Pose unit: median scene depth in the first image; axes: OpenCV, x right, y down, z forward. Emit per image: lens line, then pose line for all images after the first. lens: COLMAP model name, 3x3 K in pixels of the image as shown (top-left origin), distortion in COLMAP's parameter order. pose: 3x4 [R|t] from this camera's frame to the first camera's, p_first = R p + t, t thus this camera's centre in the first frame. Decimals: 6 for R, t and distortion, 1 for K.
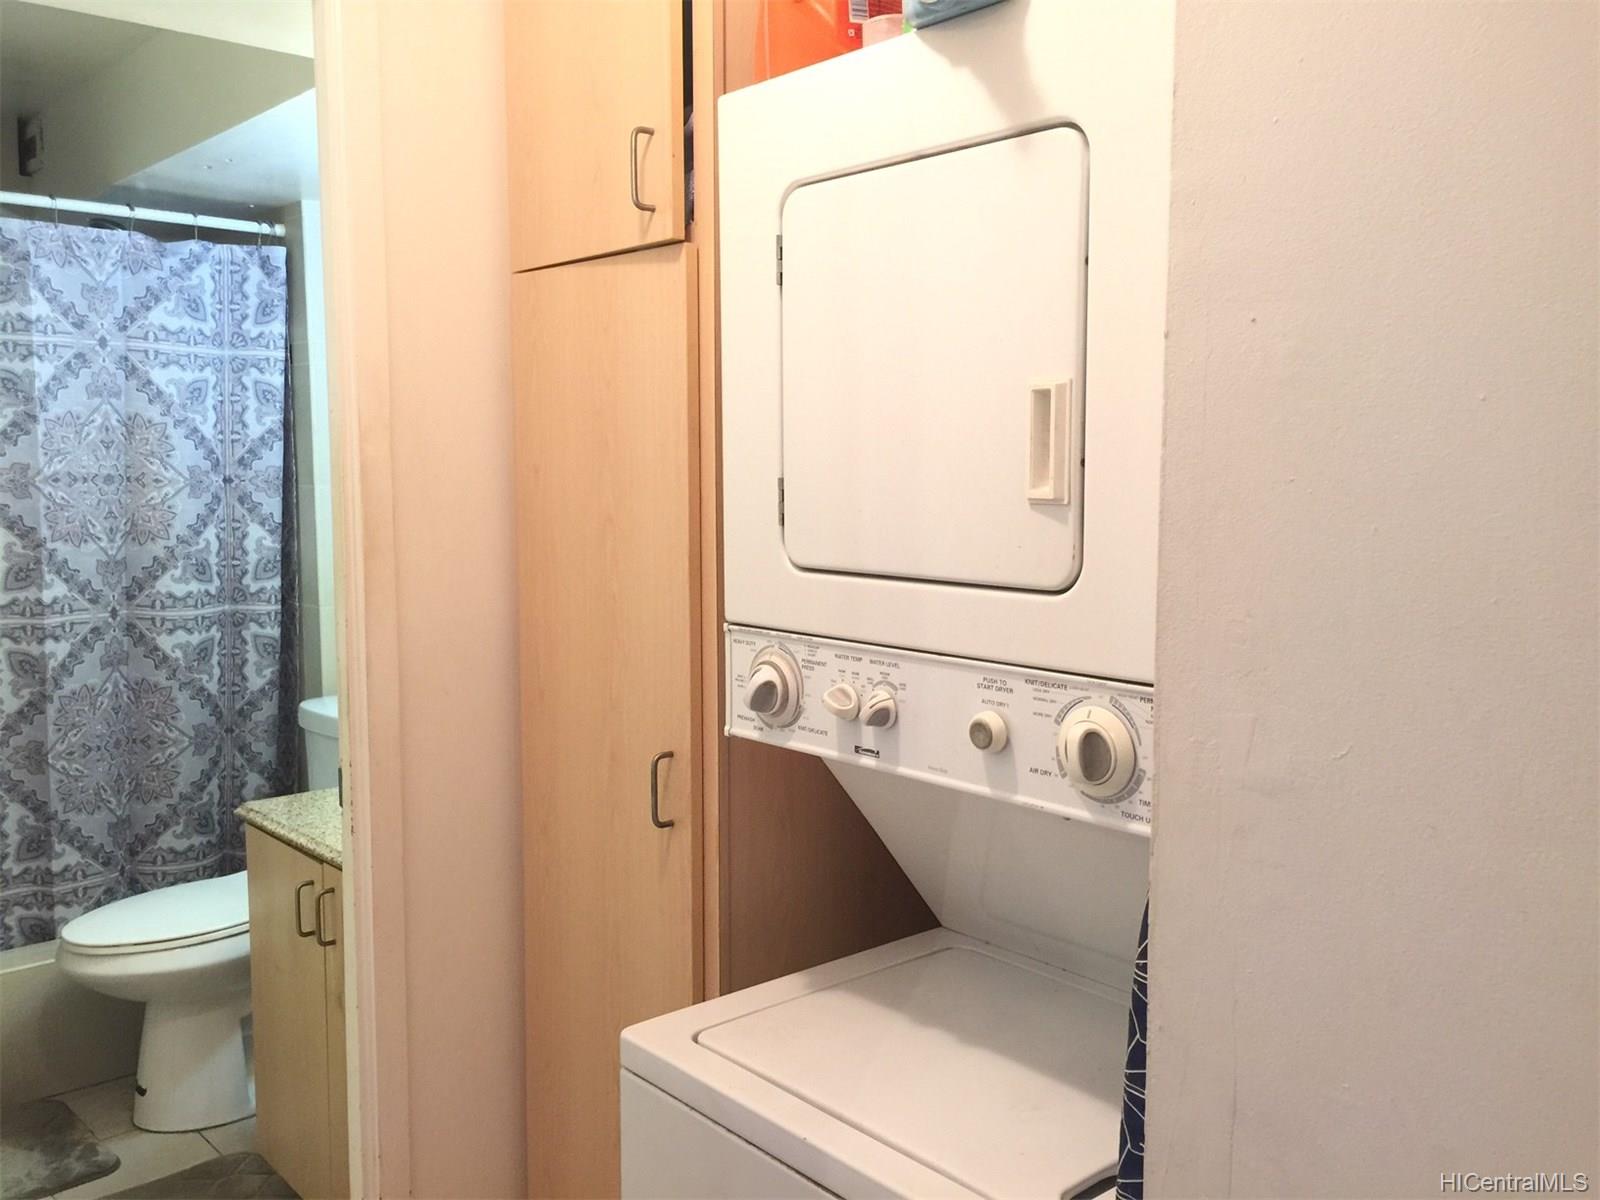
lens RADIAL K [[1388.2, 0, 800.0], [0, 1388.2, 600.0], [0, 0, 1]] dist [0.091621, -0.138986]
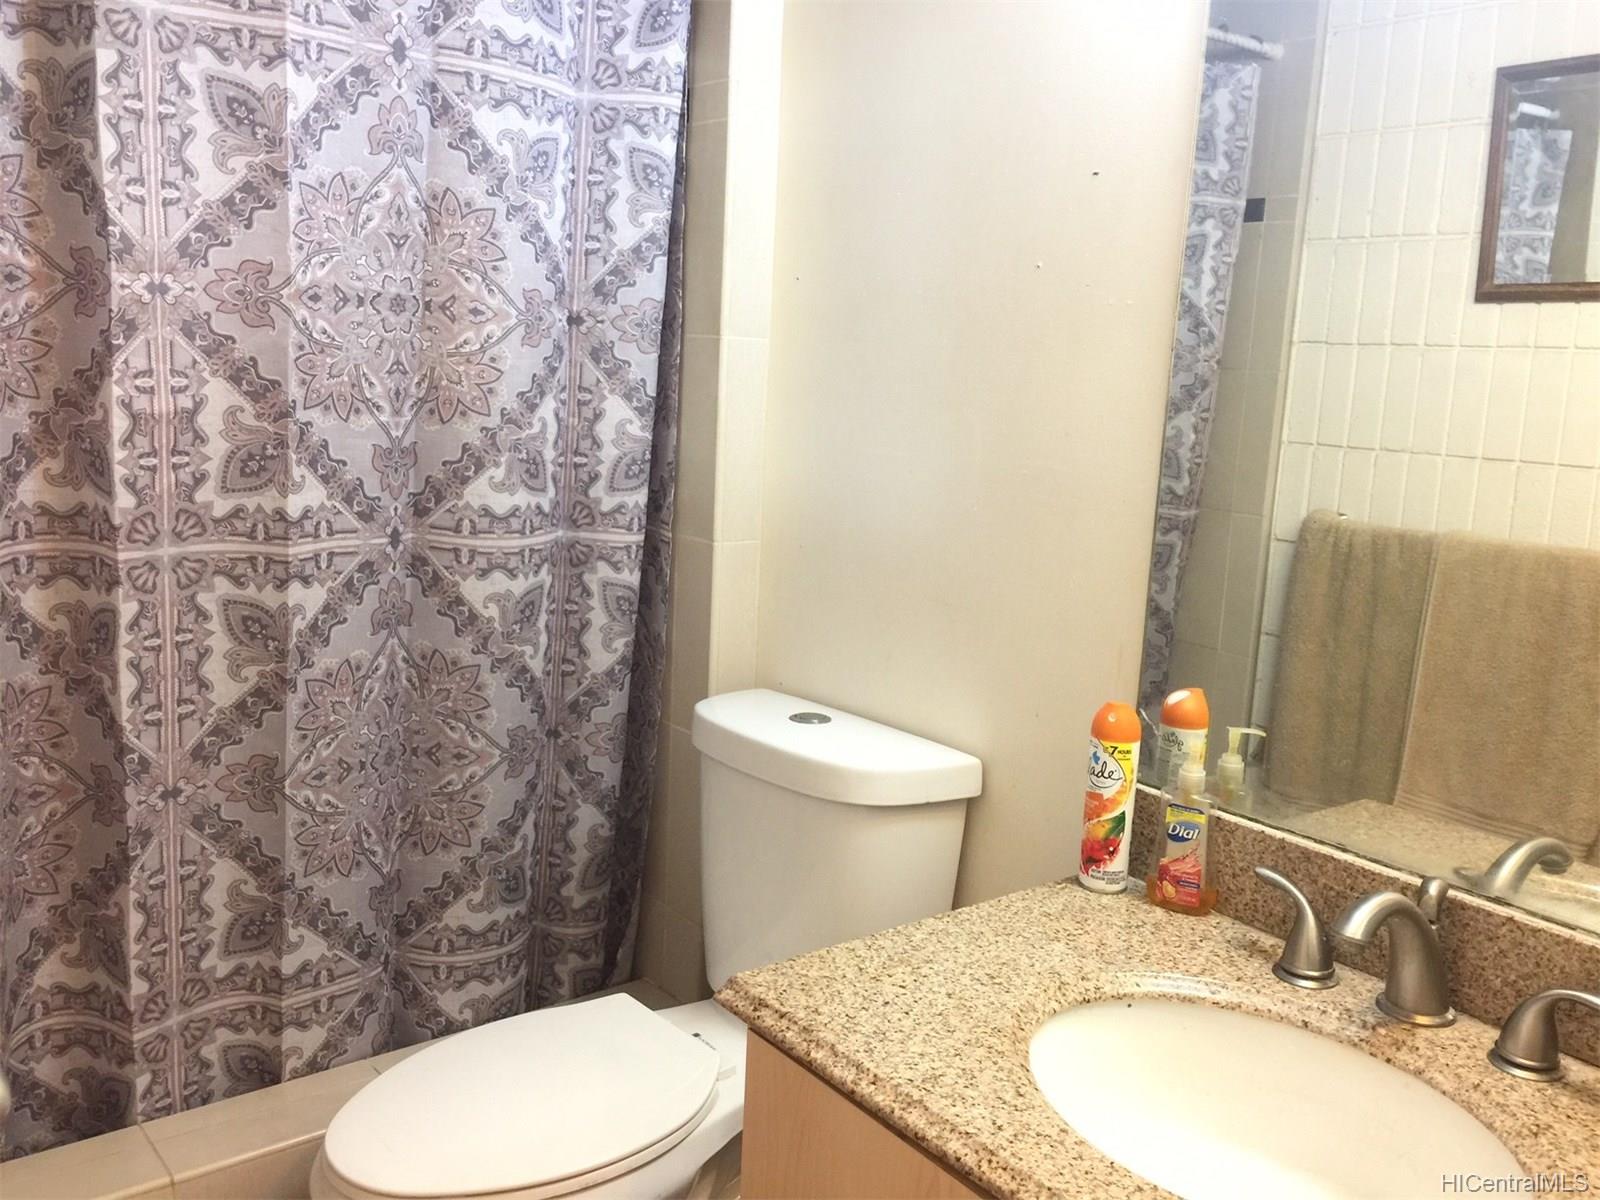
lens RADIAL K [[1388.2, 0, 800.0], [0, 1388.2, 600.0], [0, 0, 1]] dist [0.091621, -0.138986]
pose [[0.996680, 0.056799, -0.058332, -0.280366], [-0.052805, 0.996295, 0.067880, -0.013014], [0.061971, -0.064575, 0.995987, 0.425137]]
